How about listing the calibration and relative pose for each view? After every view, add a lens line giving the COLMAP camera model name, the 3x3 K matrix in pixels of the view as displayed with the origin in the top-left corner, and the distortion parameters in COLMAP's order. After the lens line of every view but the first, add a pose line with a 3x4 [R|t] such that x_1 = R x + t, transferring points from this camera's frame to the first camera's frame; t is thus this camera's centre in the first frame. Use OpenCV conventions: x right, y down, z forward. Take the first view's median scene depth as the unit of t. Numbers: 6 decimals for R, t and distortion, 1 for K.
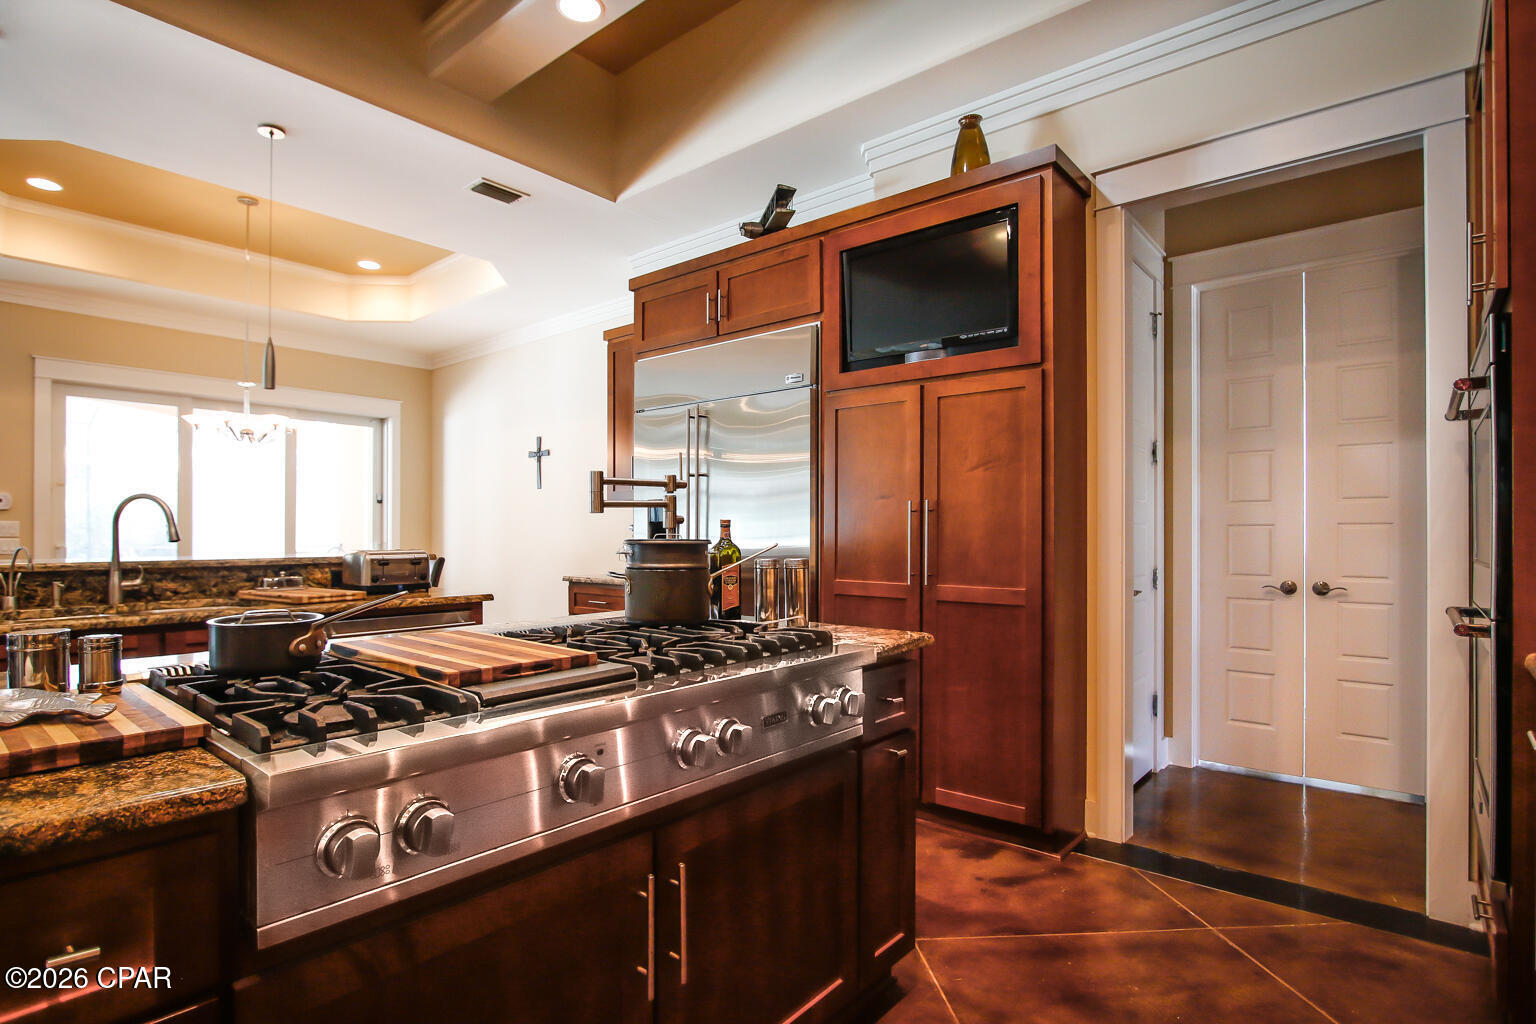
lens RADIAL K [[779.1, 0, 744.0], [0, 779.1, 525.4], [0, 0, 1]] dist [-0.005600, -0.000220]
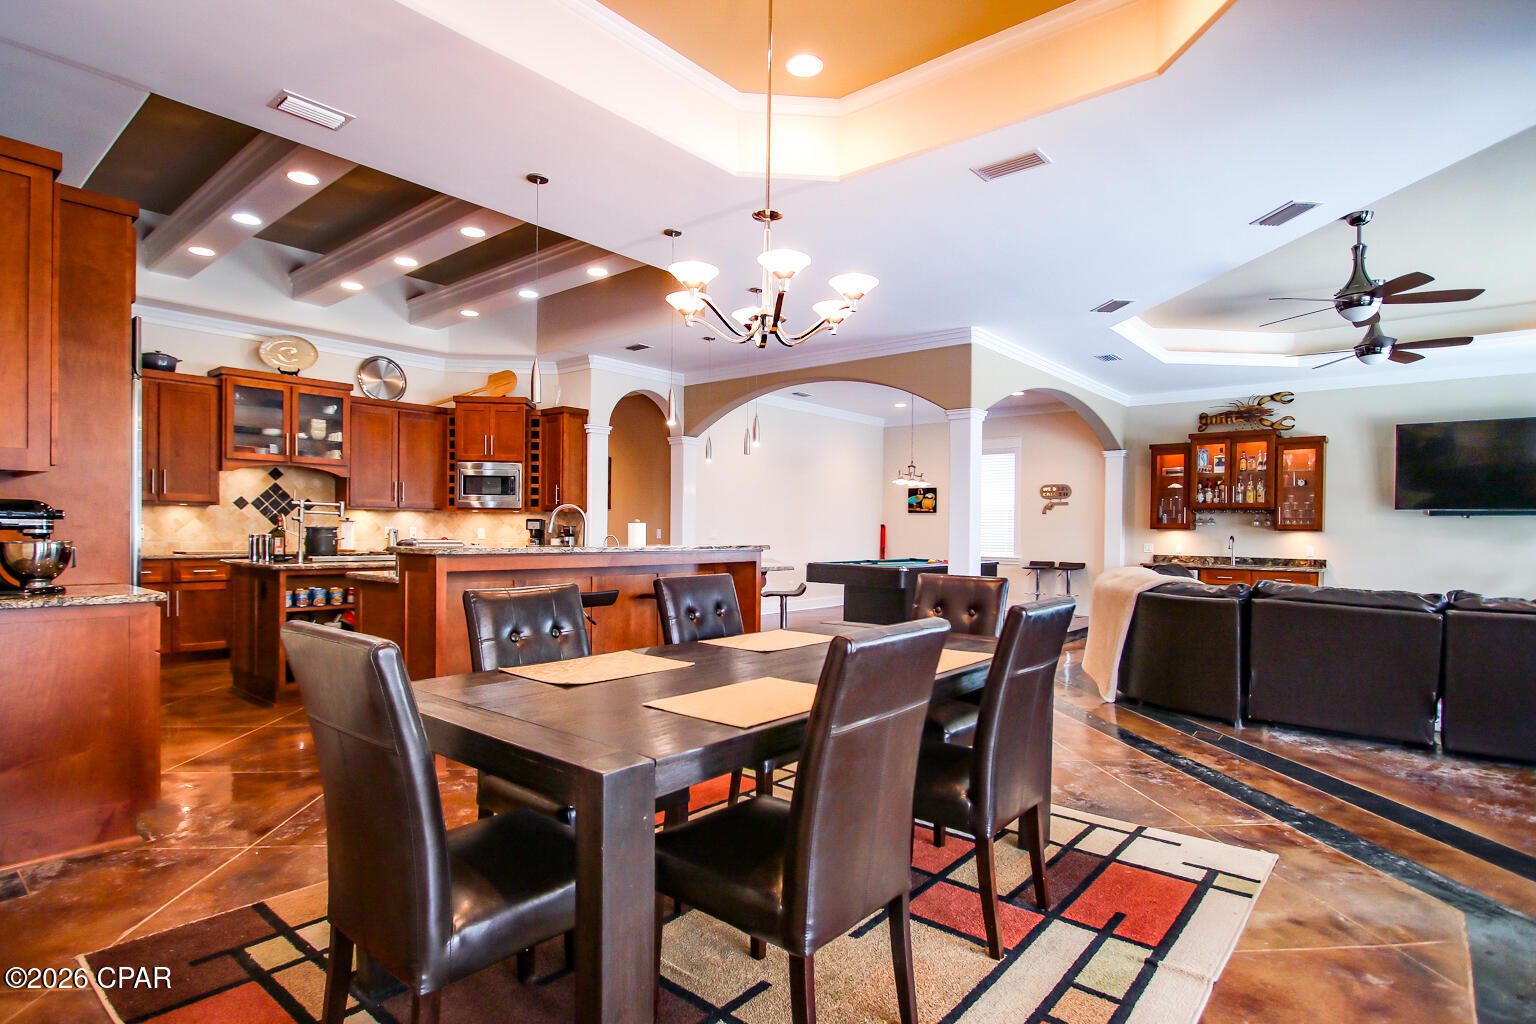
lens RADIAL K [[780.9, 0, 767.3], [0, 780.9, 534.2], [0, 0, 1]] dist [-0.011933, 0.000875]
pose [[-0.999607, -0.009955, -0.026213, -1.023184], [-0.009964, 0.999950, 0.000202, 0.017650], [0.026210, 0.000463, -0.999656, 2.401157]]
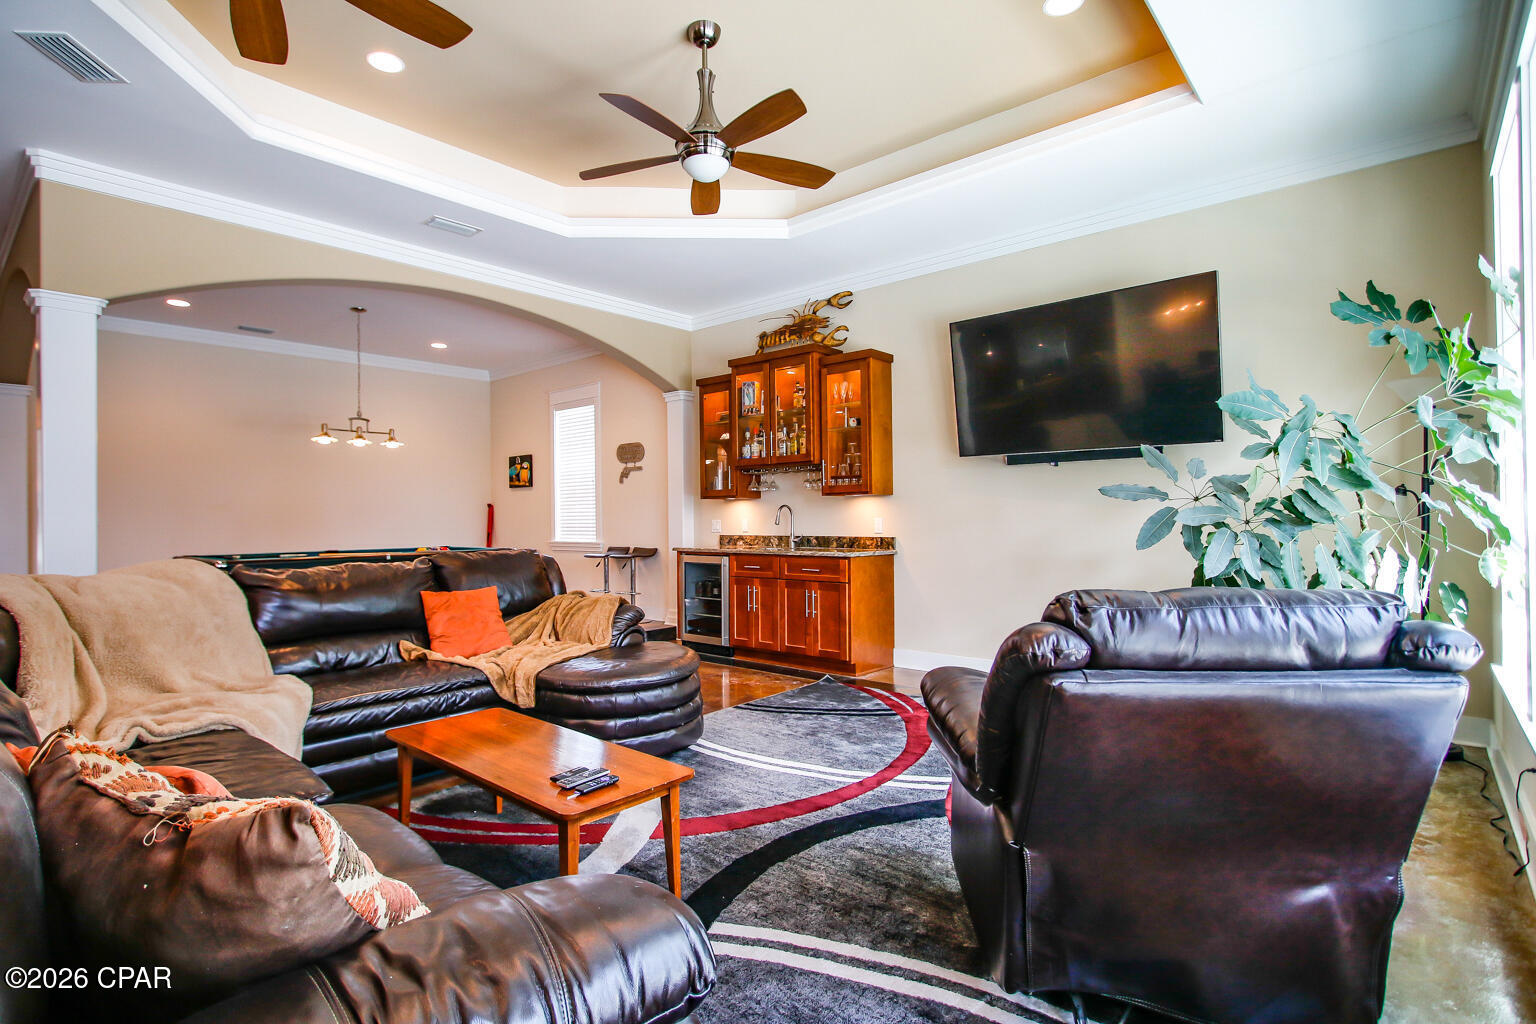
lens RADIAL K [[754.7, 0, 751.9], [0, 754.7, 508.9], [0, 0, 1]] dist [-0.002722, -0.000113]
pose [[-0.999904, 0.013147, -0.004373, -2.829512], [0.013218, 0.999772, -0.016798, 0.049284], [0.004151, -0.016854, -0.999849, 1.429587]]
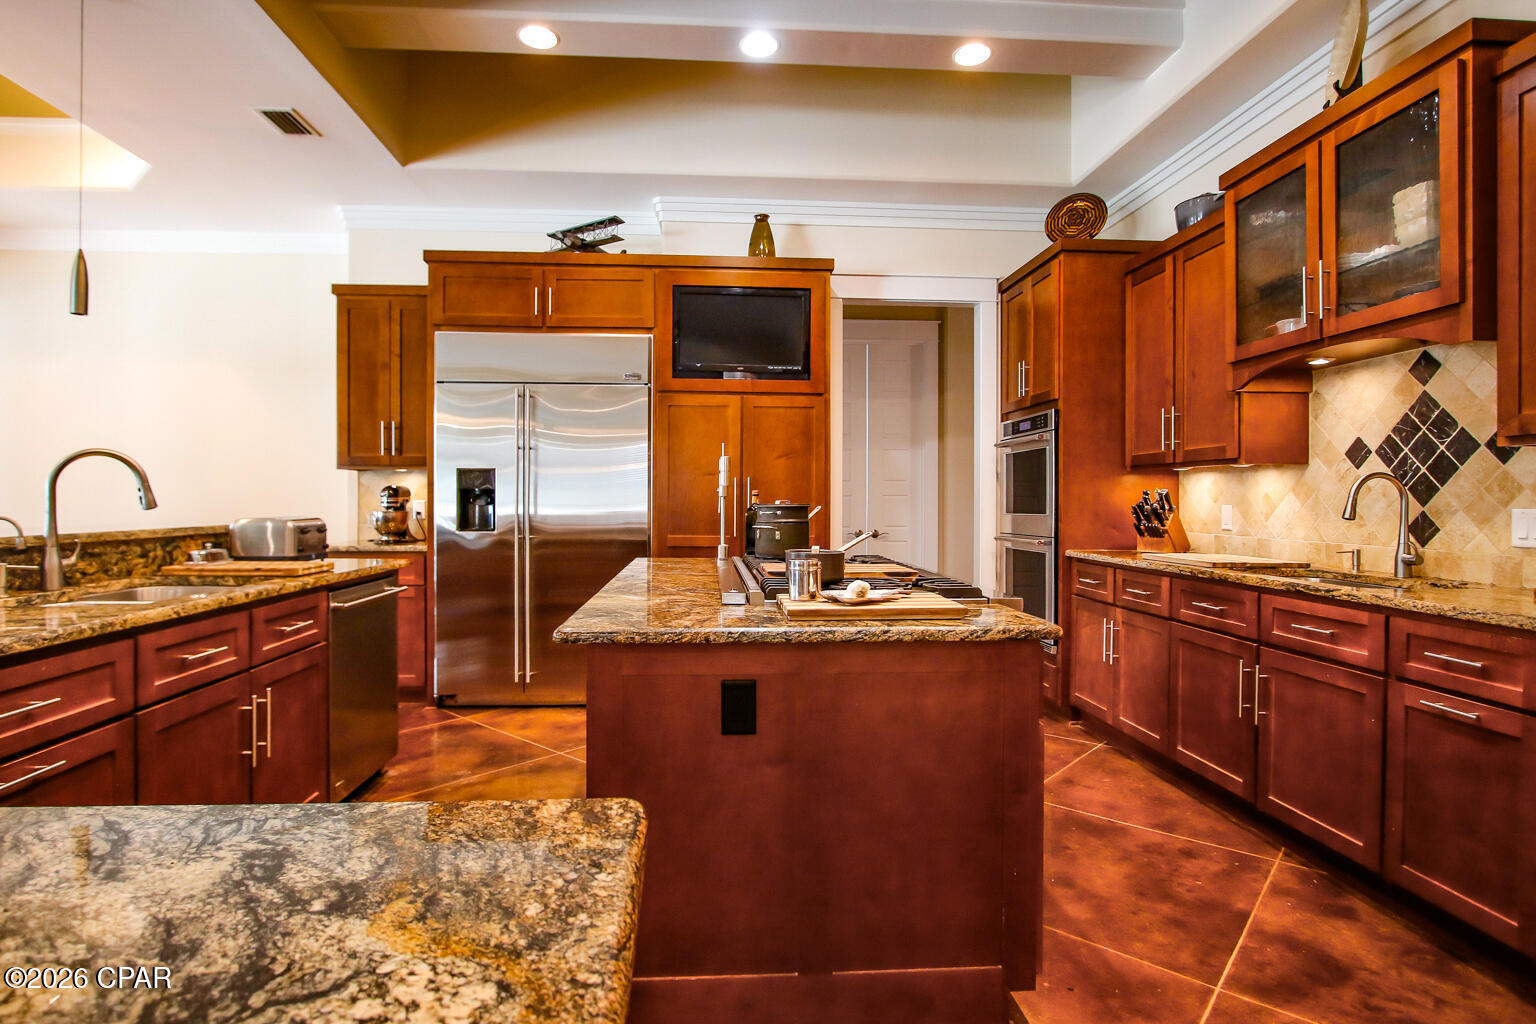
lens RADIAL K [[795.7, 0, 748.5], [0, 795.7, 504.3], [0, 0, 1]] dist [-0.004226, -0.000243]
pose [[0.710536, -0.002348, 0.703657, -0.767972], [-0.008437, 0.999894, 0.011856, 0.000358], [-0.703610, -0.014361, 0.710441, -0.048884]]
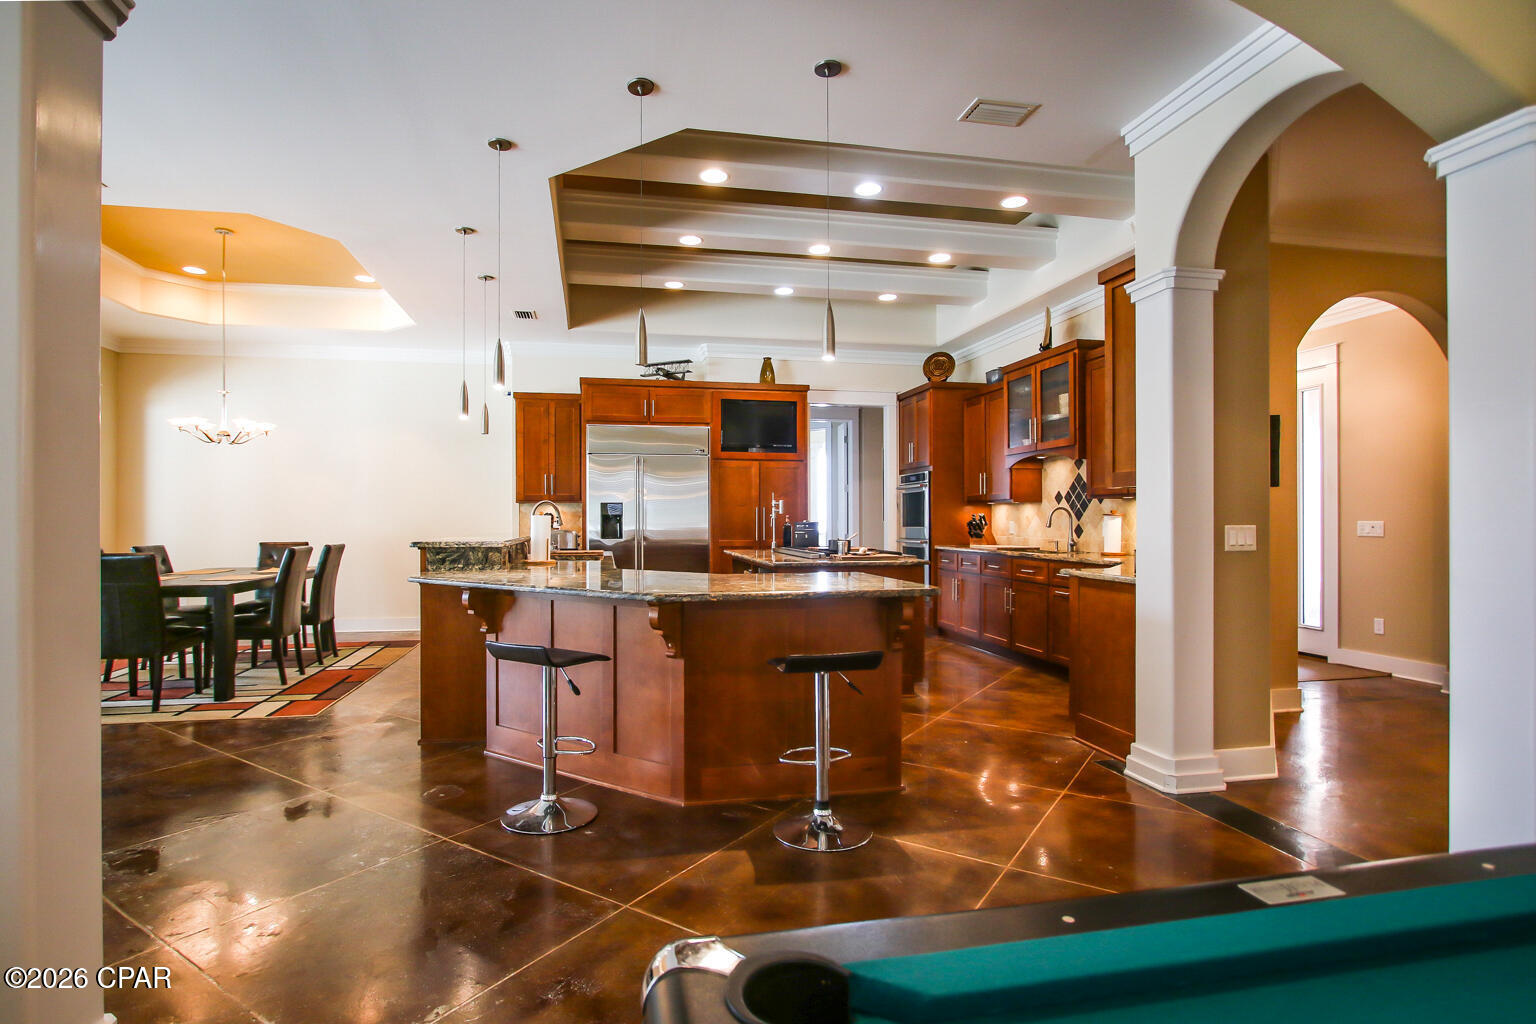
lens RADIAL K [[779.1, 0, 744.0], [0, 779.1, 525.4], [0, 0, 1]] dist [-0.005600, -0.000220]
pose [[0.612481, -0.007755, 0.790447, -1.758325], [-0.003991, 0.999909, 0.012902, -0.005548], [-0.790475, -0.011057, 0.612394, -0.504514]]
